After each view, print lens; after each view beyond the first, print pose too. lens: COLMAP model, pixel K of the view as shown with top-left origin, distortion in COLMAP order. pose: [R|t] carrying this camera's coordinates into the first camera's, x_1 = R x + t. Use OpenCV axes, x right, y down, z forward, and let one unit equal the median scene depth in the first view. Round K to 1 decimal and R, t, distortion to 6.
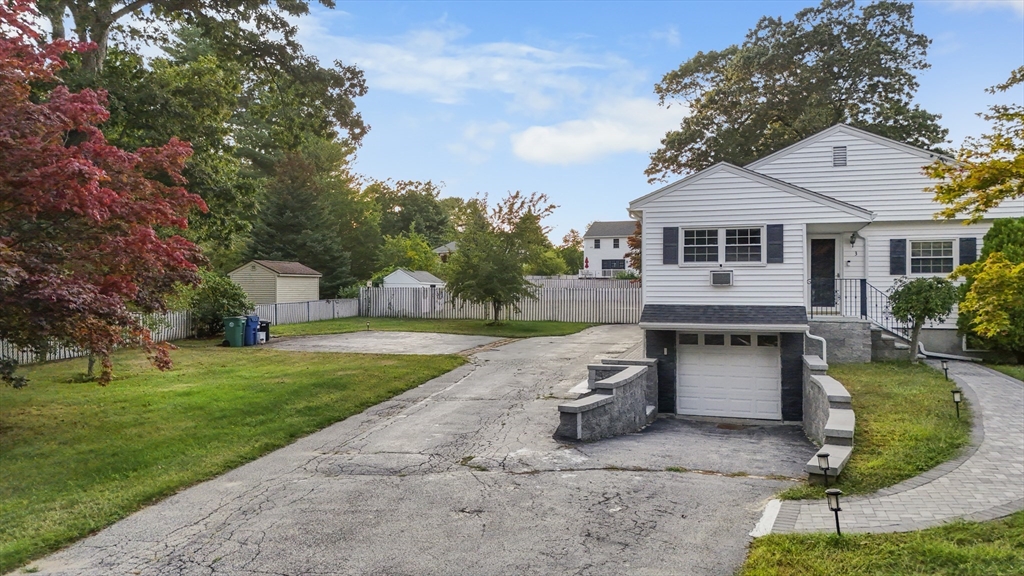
lens RADIAL K [[750.6, 0, 509.8], [0, 750.6, 285.2], [0, 0, 1]] dist [0.067135, -0.064282]
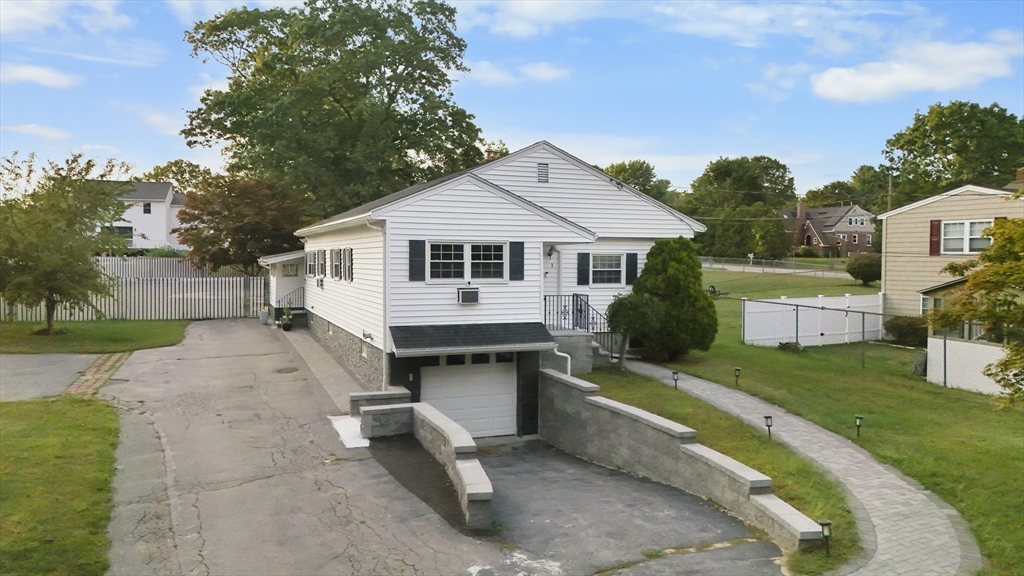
lens RADIAL K [[750.6, 0, 509.8], [0, 750.6, 285.2], [0, 0, 1]] dist [0.067135, -0.064282]
pose [[0.782983, -0.021374, 0.621675, -0.262764], [-0.010916, 0.998783, 0.048087, -0.067956], [-0.621947, -0.044438, 0.781798, 0.223302]]
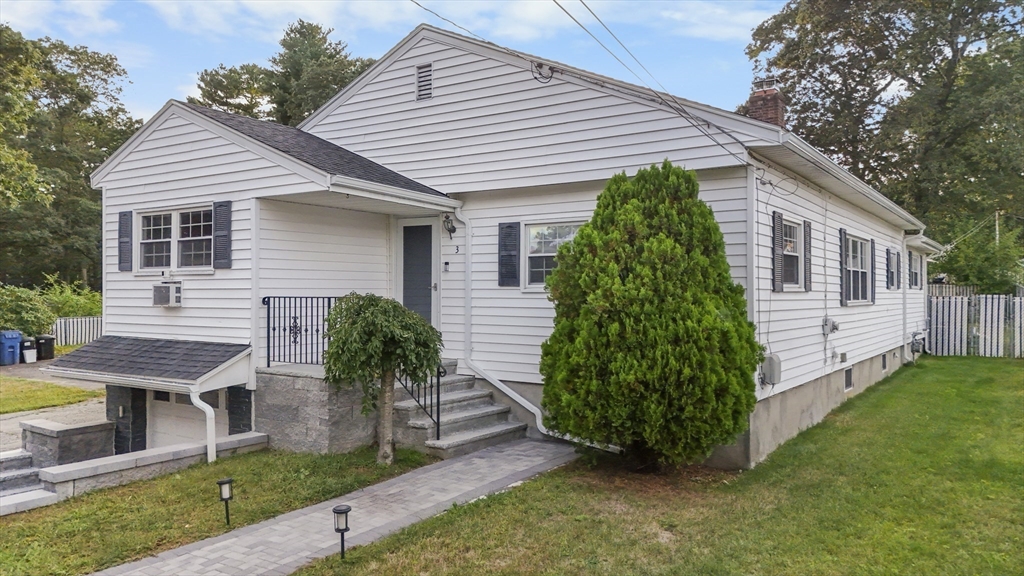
lens RADIAL K [[751.3, 0, 512.0], [0, 751.3, 288.0], [0, 0, 1]] dist [0.072496, -0.062243]
pose [[0.955274, -0.002734, -0.295711, 0.706962], [0.004002, 0.999985, 0.003684, -0.015249], [0.295696, -0.004702, 0.955270, 0.495634]]
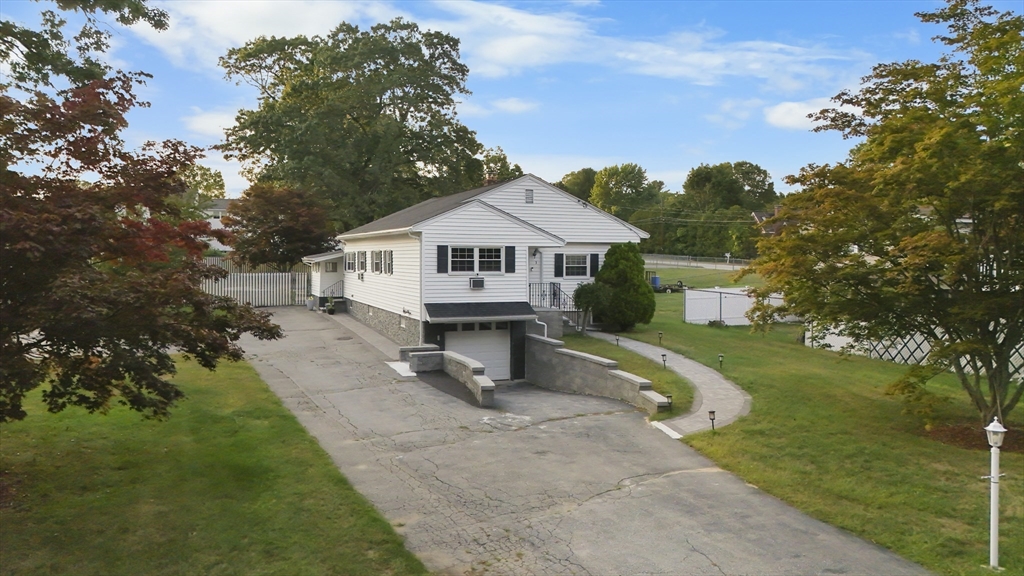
lens RADIAL K [[751.3, 0, 512.0], [0, 751.3, 288.0], [0, 0, 1]] dist [0.072496, -0.062243]
pose [[0.779525, -0.025099, 0.625869, -0.530853], [-0.010327, 0.998546, 0.052907, -0.073538], [-0.626286, -0.047706, 0.778132, -0.121672]]
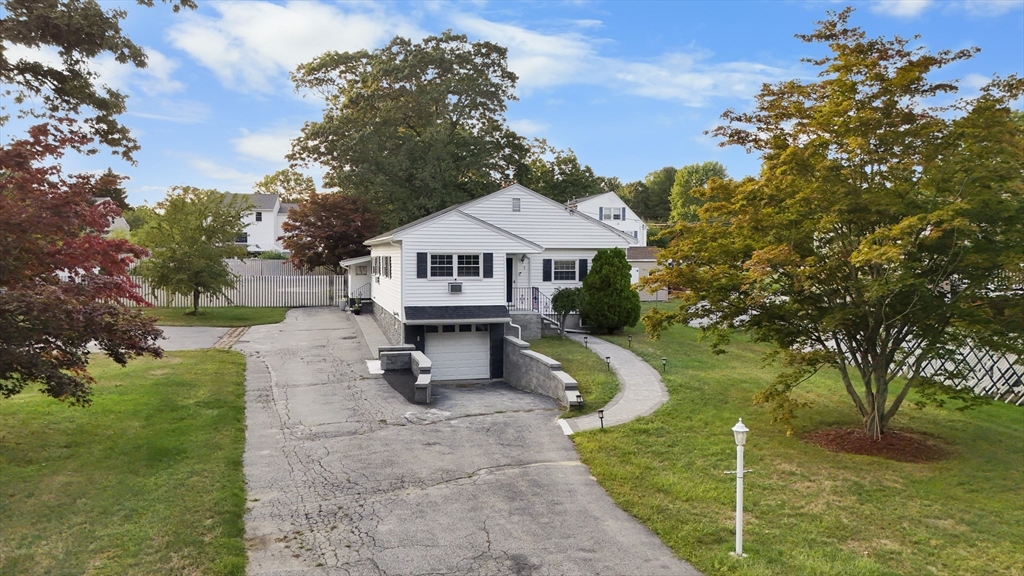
lens RADIAL K [[751.3, 0, 512.0], [0, 751.3, 288.0], [0, 0, 1]] dist [0.072496, -0.062243]
pose [[0.852587, -0.022996, 0.522079, -0.392989], [-0.006850, 0.998454, 0.055165, -0.090037], [-0.522540, -0.050609, 0.851111, -0.317631]]
